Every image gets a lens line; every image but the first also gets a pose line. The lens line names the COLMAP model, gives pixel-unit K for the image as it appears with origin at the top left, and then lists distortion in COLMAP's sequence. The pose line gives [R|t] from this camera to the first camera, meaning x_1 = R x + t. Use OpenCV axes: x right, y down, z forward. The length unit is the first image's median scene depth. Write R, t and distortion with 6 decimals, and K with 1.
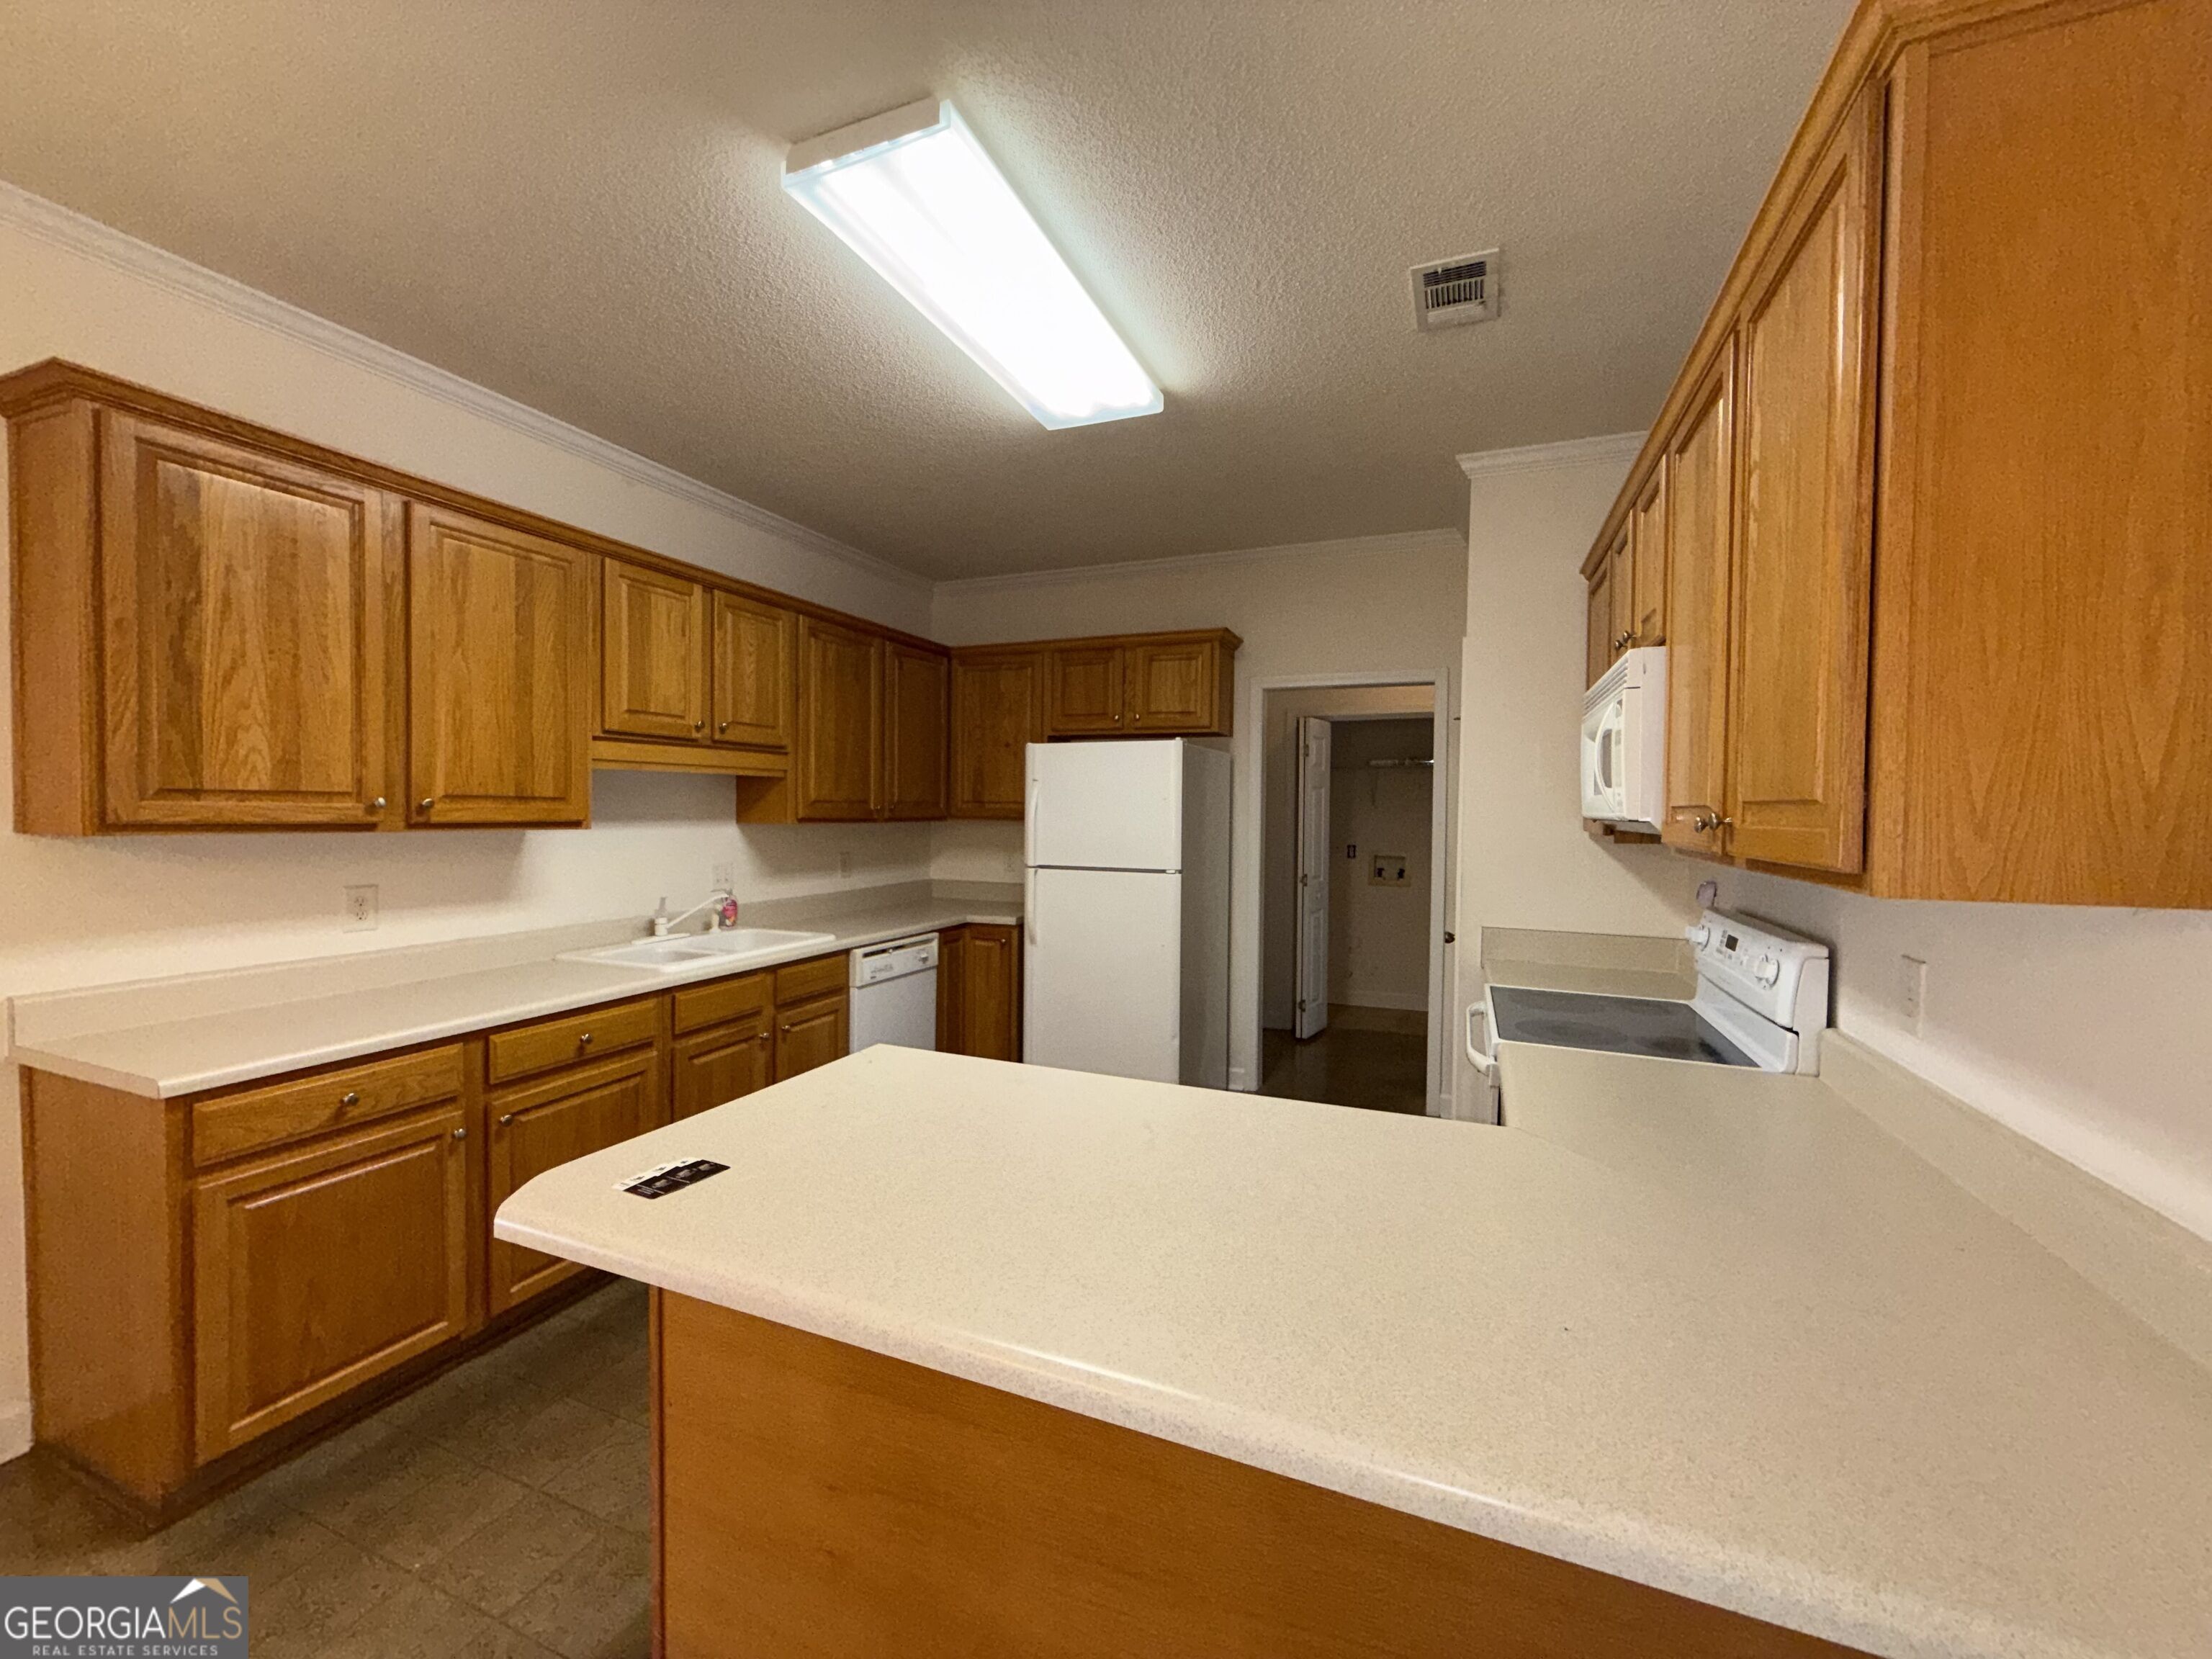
lens RADIAL K [[879.2, 0, 1093.0], [0, 879.2, 827.0], [0, 0, 1]] dist [-0.002255, -0.000441]
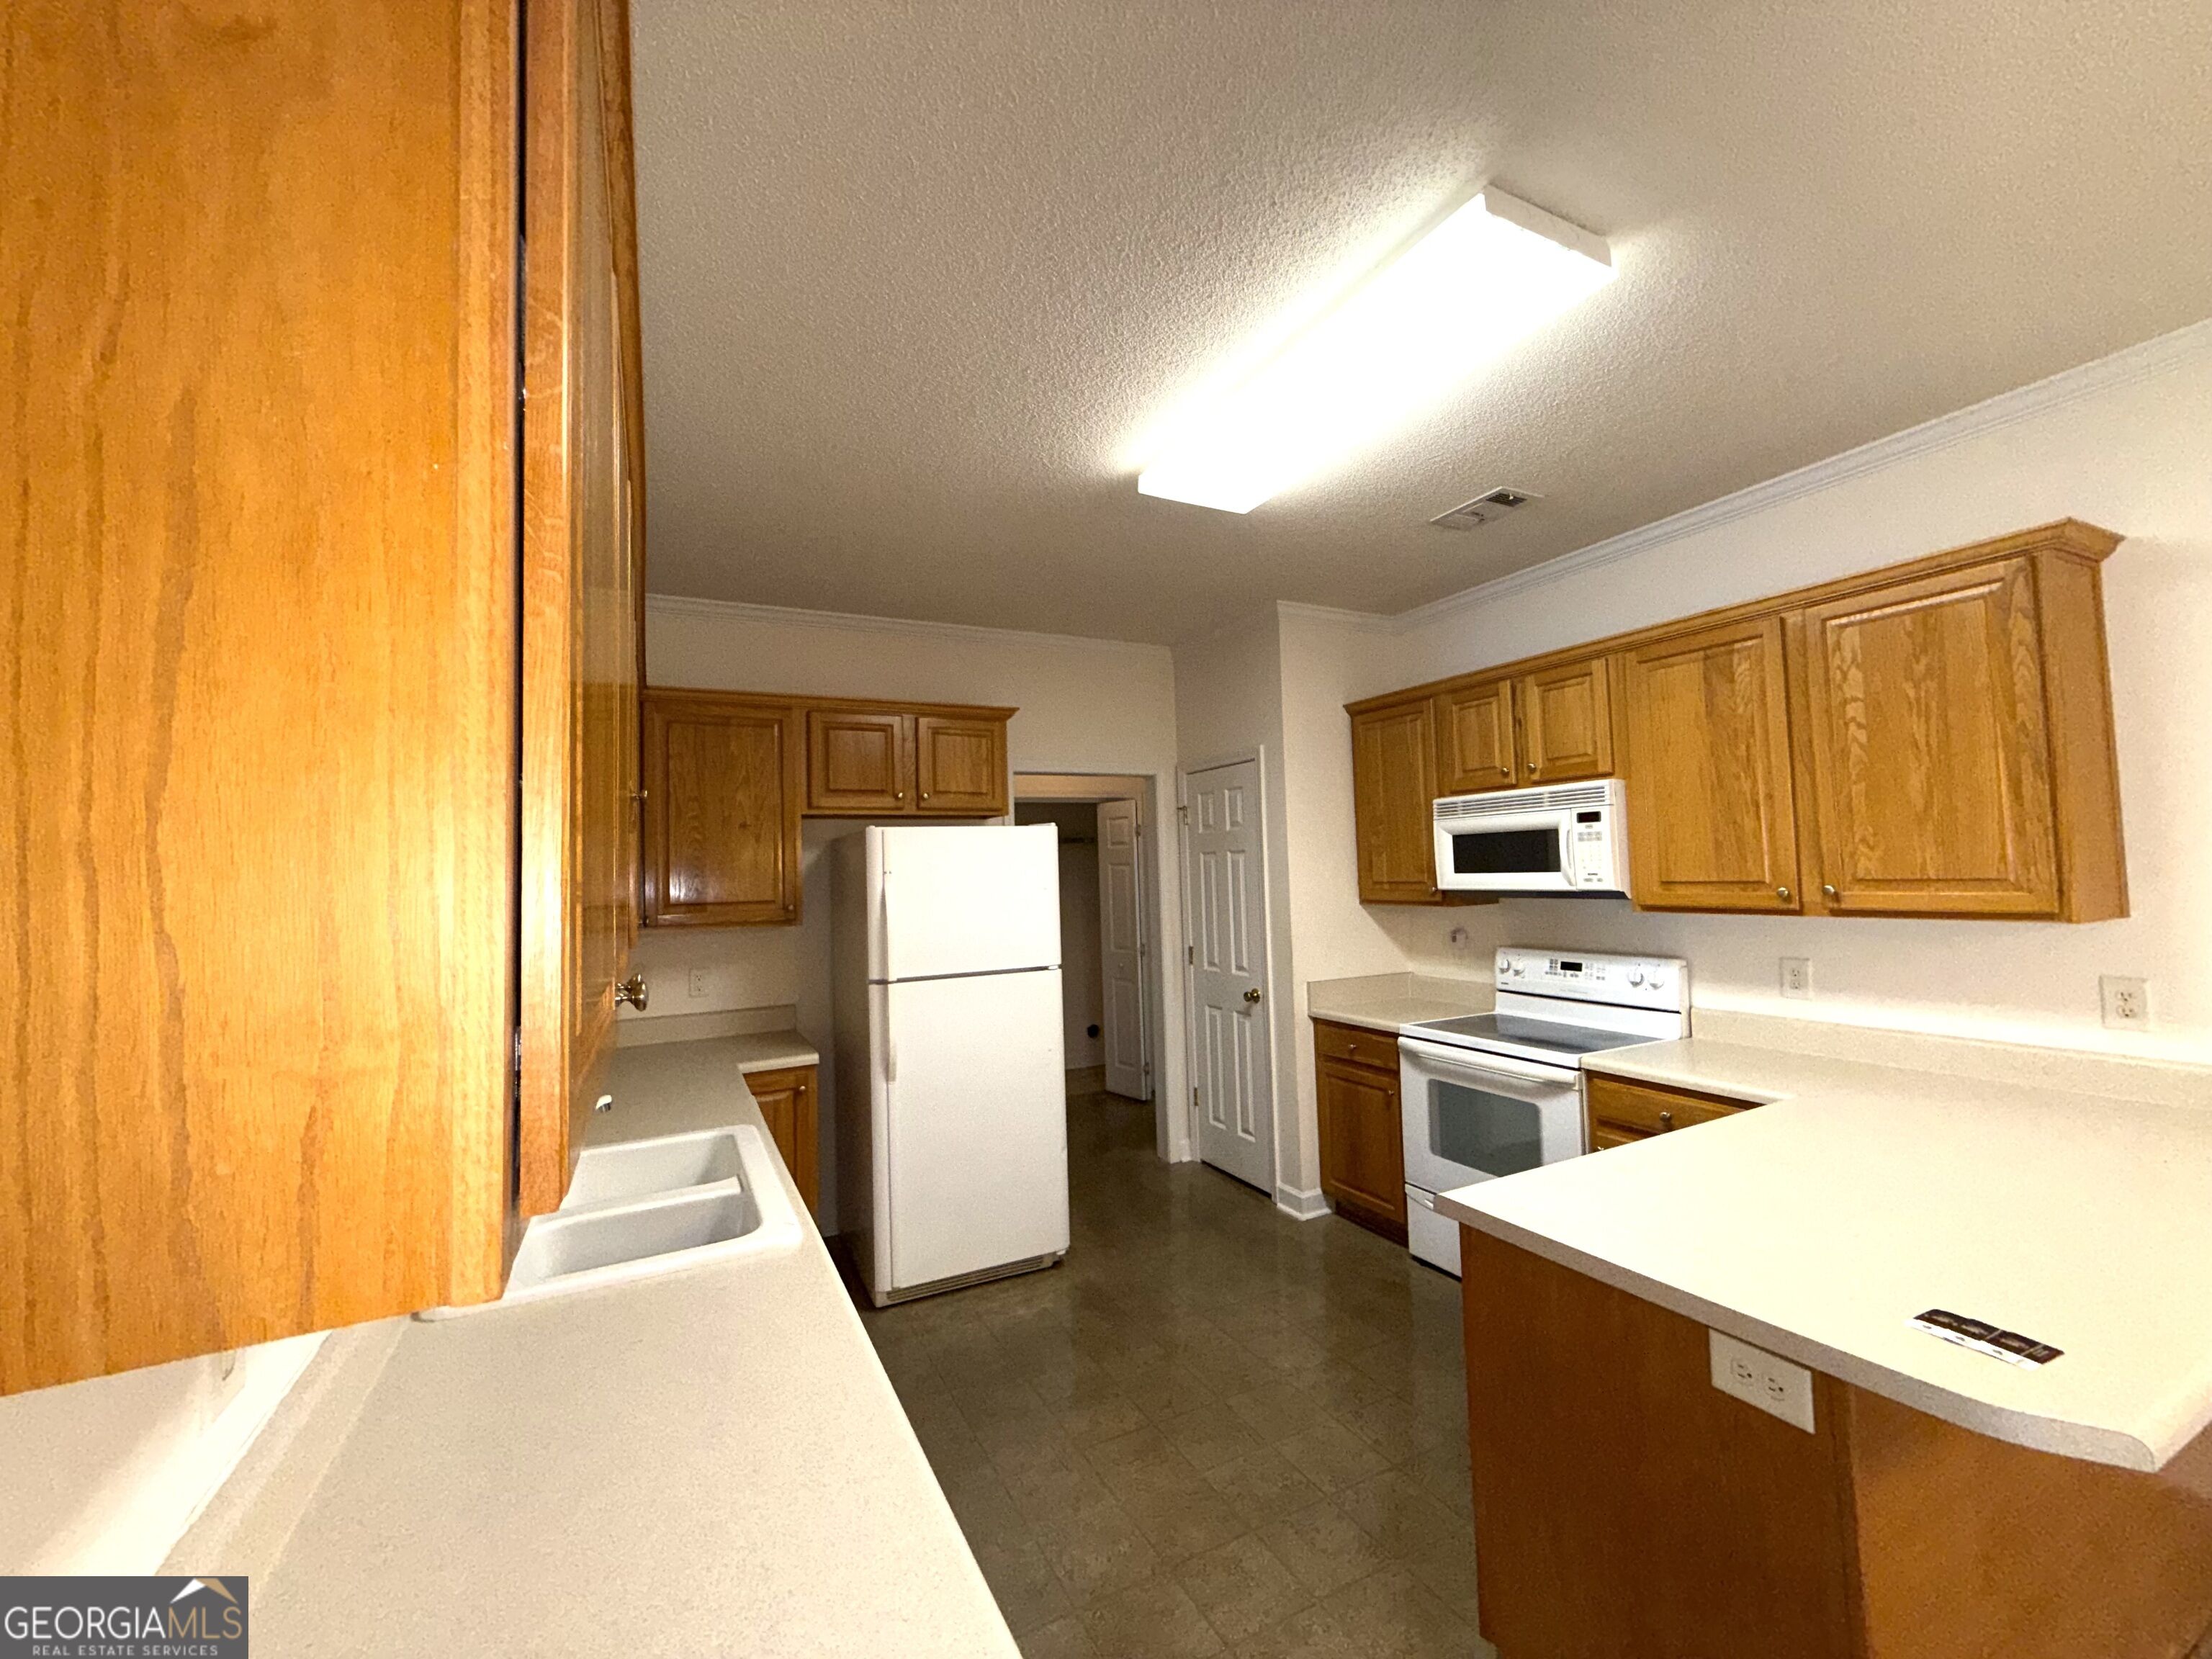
lens RADIAL K [[879.2, 0, 1097.5], [0, 879.2, 829.0], [0, 0, 1]] dist [-0.002255, -0.000441]
pose [[0.649976, 0.006078, 0.759931, -0.584150], [0.055609, 0.996907, -0.055537, -0.040193], [-0.757918, 0.078357, 0.647627, 0.354968]]
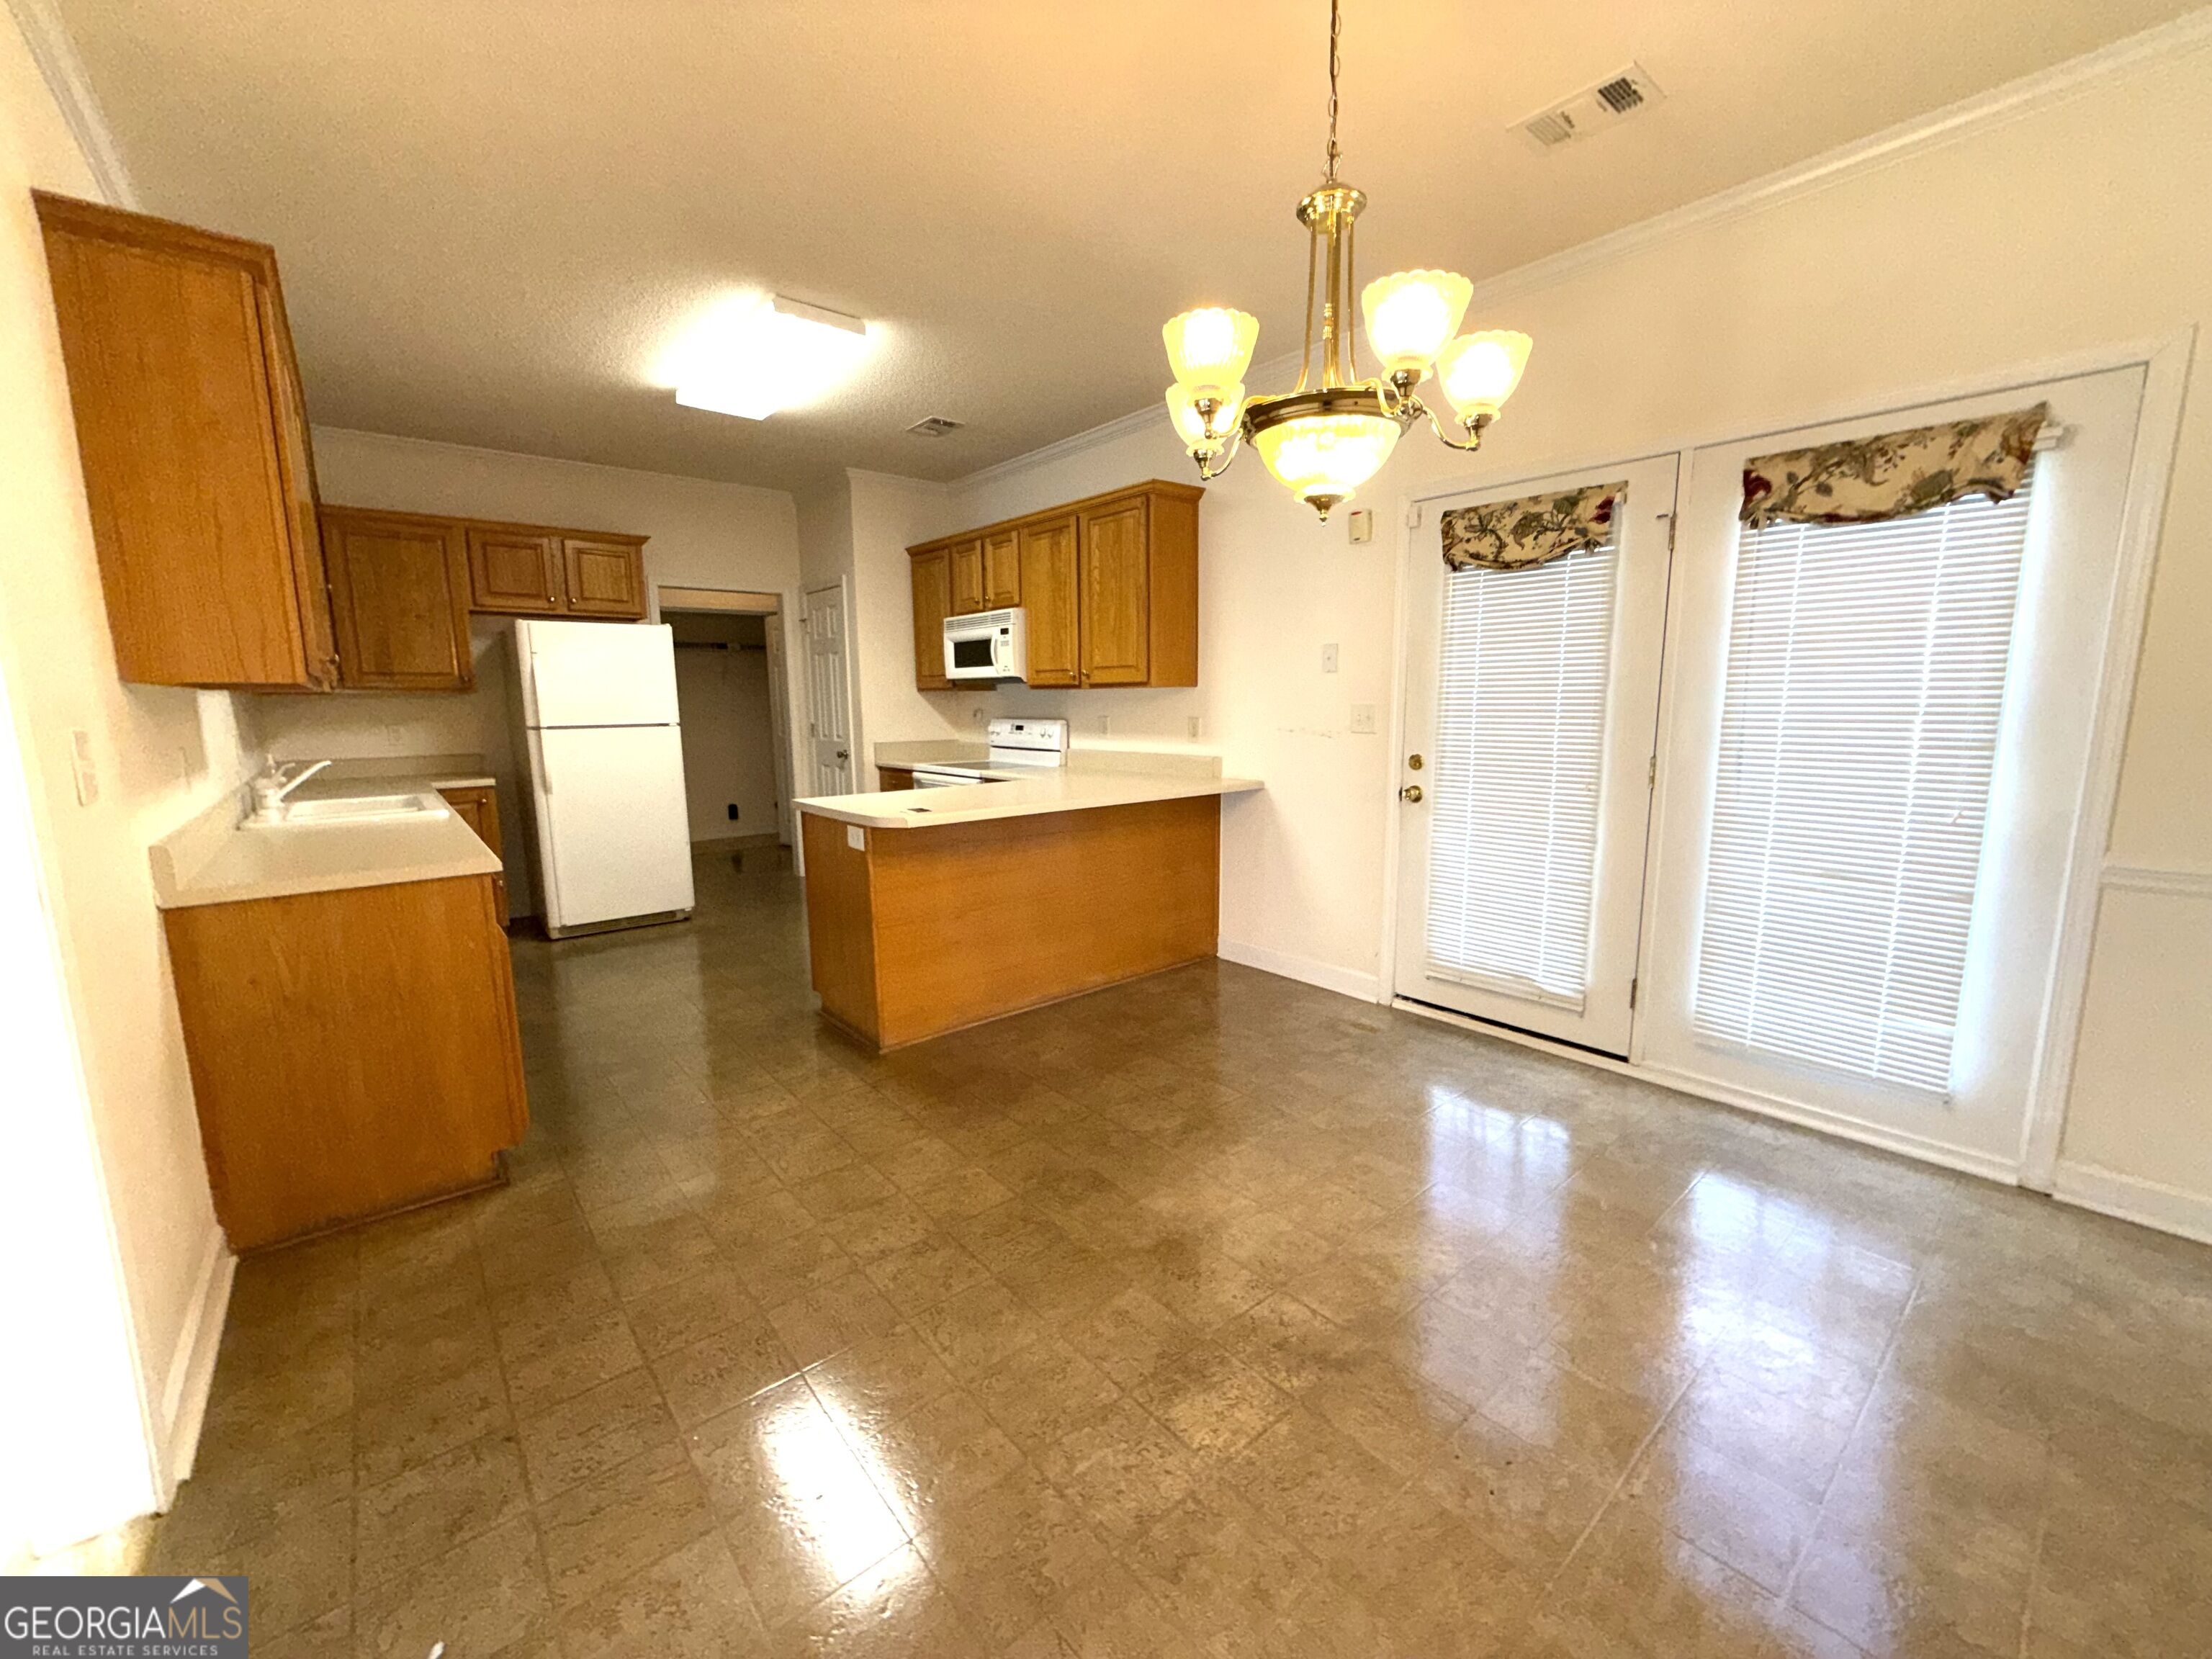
lens RADIAL K [[879.2, 0, 1105.1], [0, 879.2, 835.4], [0, 0, 1]] dist [-0.002255, -0.000441]
pose [[0.461323, -0.152318, 0.874060, -0.815669], [0.035241, 0.987522, 0.153490, 0.035291], [-0.886532, -0.040006, 0.460934, -0.224614]]
